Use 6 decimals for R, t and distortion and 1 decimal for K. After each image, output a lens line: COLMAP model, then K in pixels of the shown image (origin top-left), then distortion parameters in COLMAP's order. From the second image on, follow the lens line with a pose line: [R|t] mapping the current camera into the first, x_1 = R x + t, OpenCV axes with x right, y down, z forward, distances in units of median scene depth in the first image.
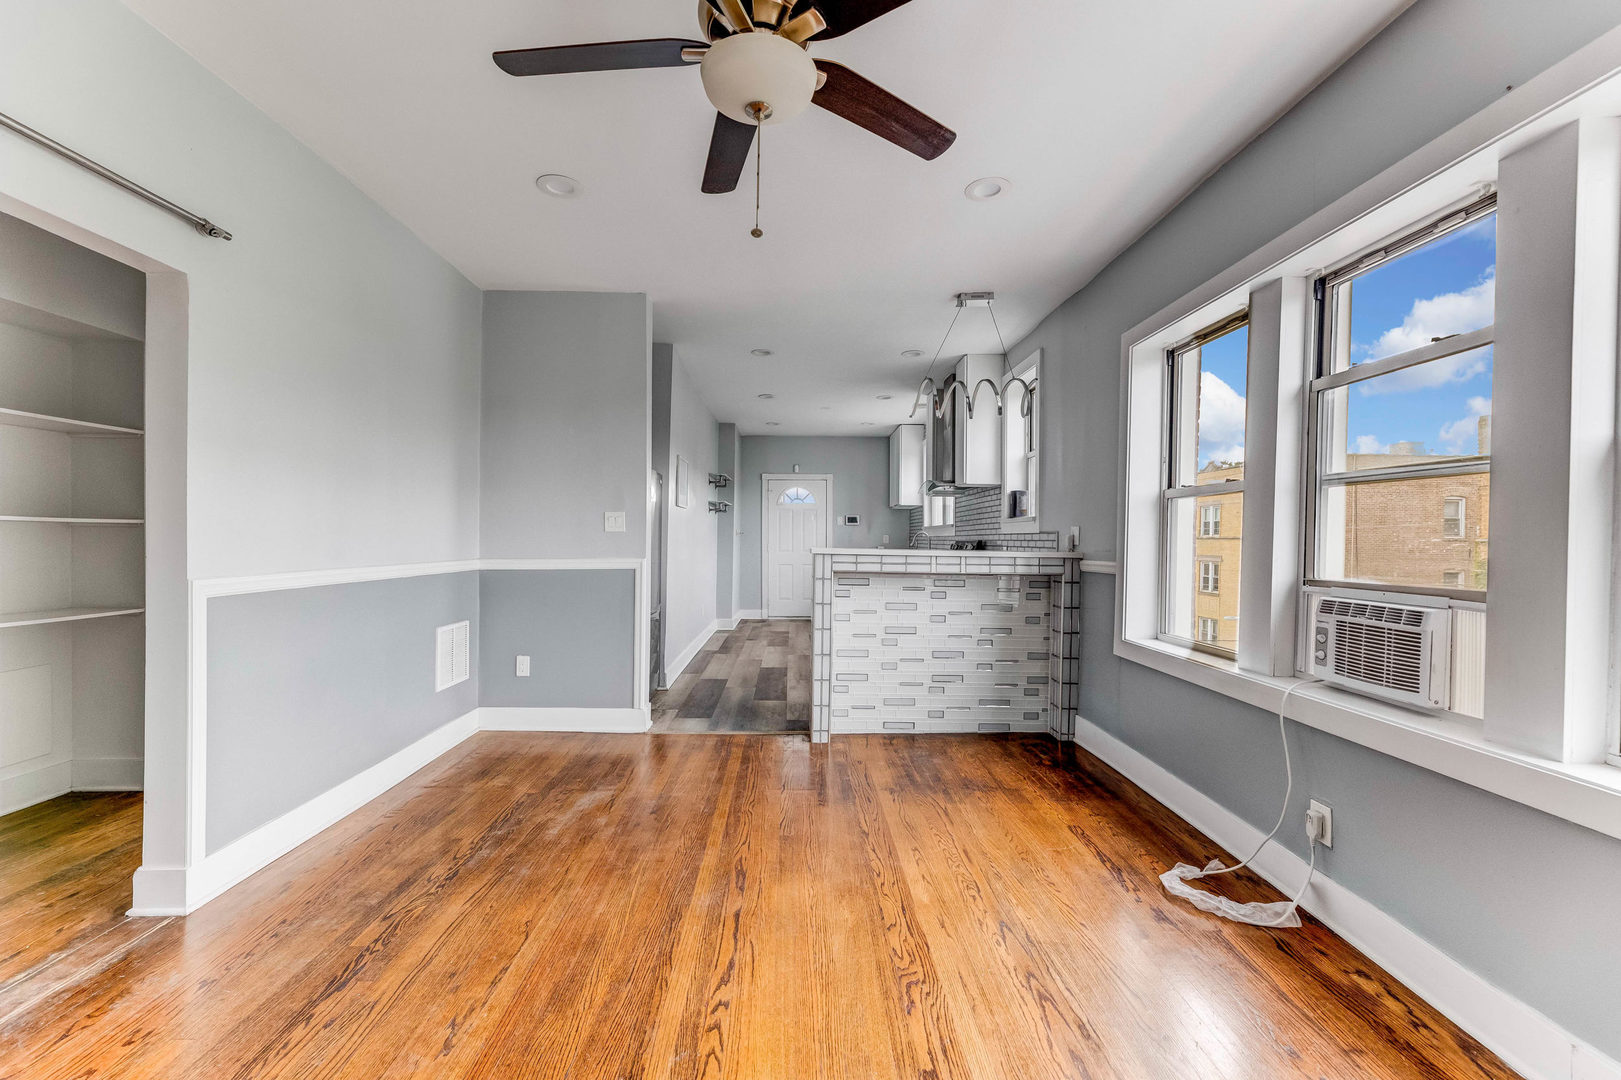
lens RADIAL K [[652.6, 0, 802.9], [0, 652.6, 543.4], [0, 0, 1]] dist [0.000196, 0.000183]
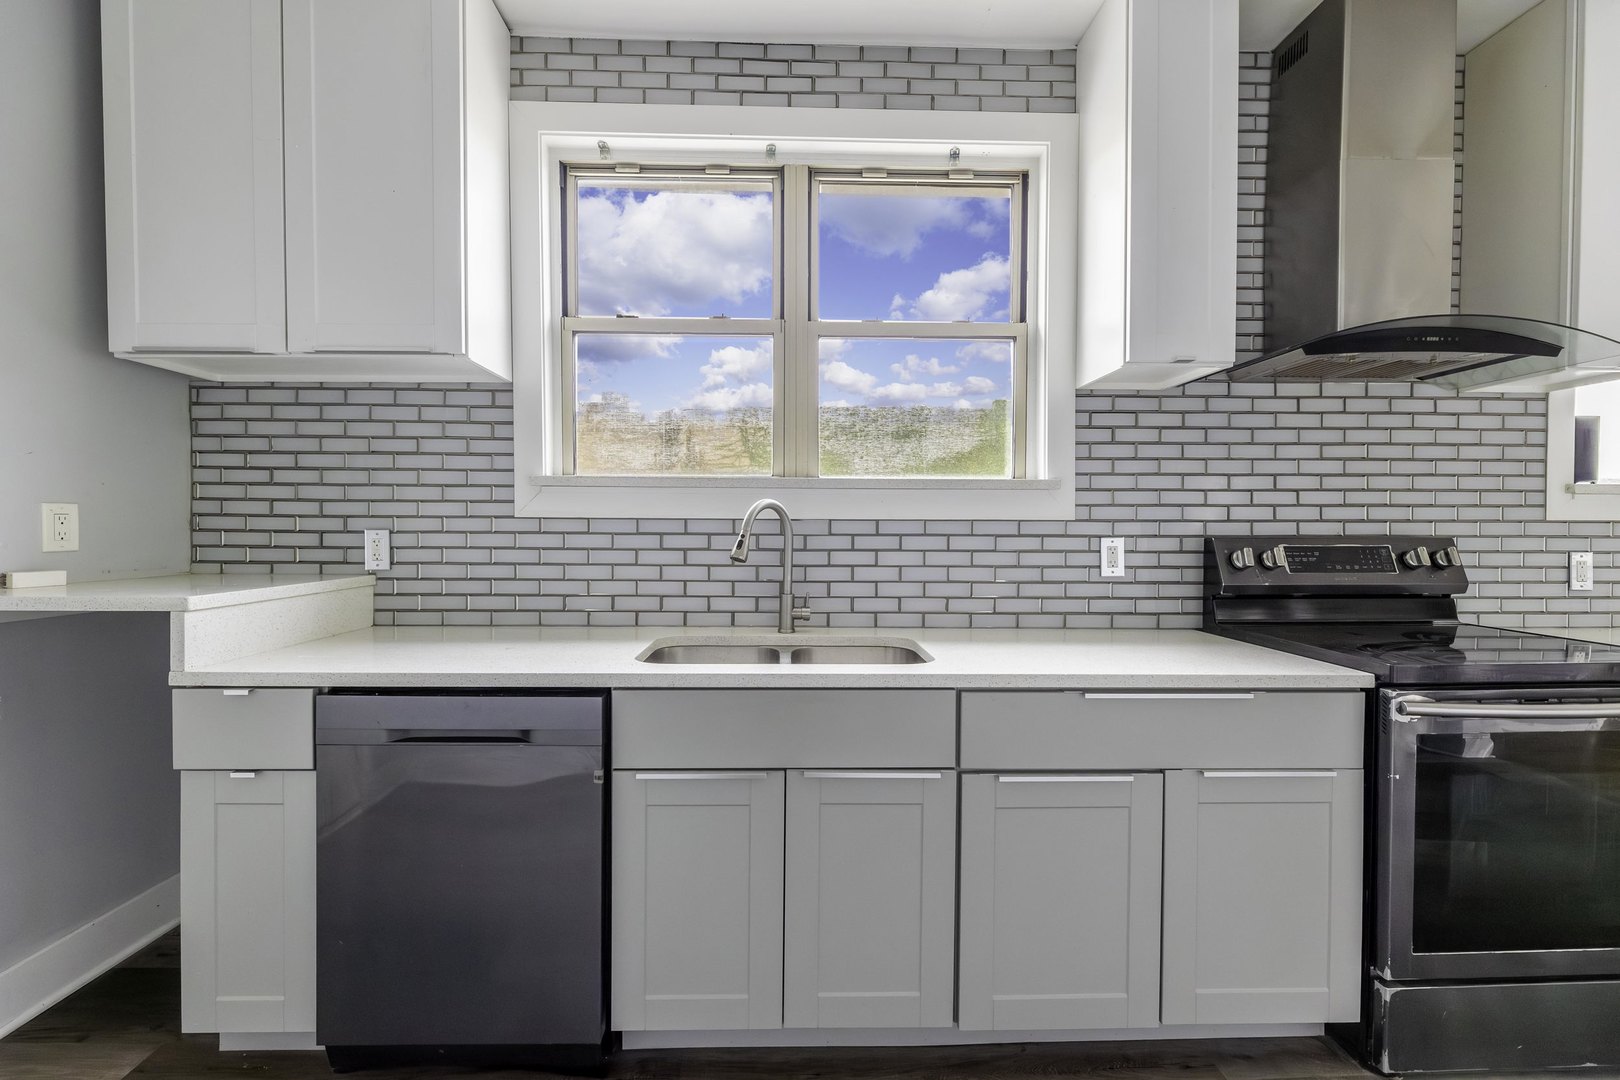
lens RADIAL K [[655.0, 0, 804.9], [0, 655.0, 540.9], [0, 0, 1]] dist [-0.000742, -0.000253]
pose [[-0.011359, -0.028745, 0.999522, -0.115167], [0.001409, 0.999585, 0.028763, -0.019226], [-0.999934, 0.001735, -0.011314, 2.007514]]
